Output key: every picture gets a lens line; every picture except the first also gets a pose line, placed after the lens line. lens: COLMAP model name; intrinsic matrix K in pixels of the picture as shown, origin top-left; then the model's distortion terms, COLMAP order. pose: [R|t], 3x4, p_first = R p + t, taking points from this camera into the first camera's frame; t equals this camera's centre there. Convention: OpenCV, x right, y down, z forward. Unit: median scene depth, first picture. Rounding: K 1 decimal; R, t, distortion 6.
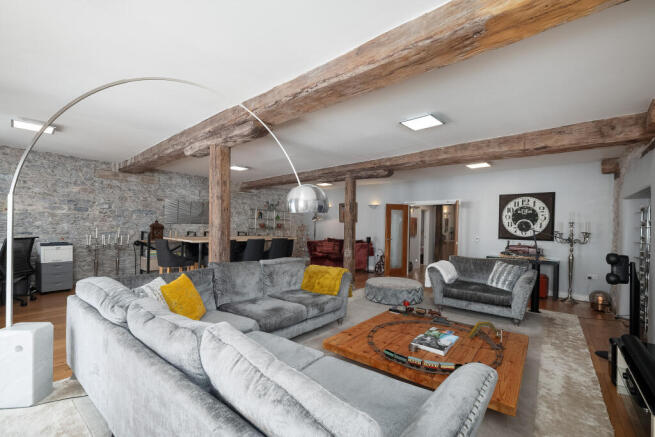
lens RADIAL K [[285.6, 0, 338.4], [0, 285.6, 226.4], [0, 0, 1]] dist [-0.000195, 0.000146]
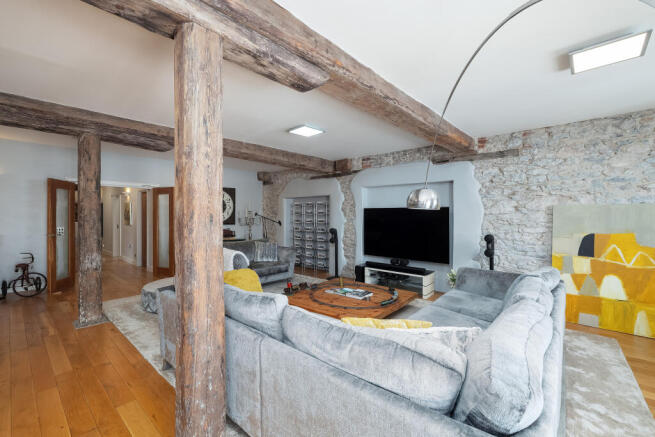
lens RADIAL K [[273.4, 0, 319.6], [0, 273.4, 216.1], [0, 0, 1]] dist [0.001169, 0.001218]
pose [[0.077217, -0.019641, 0.996821, -0.946885], [-0.002335, 0.999800, 0.019881, -0.026302], [-0.997012, -0.003862, 0.077155, 0.922050]]
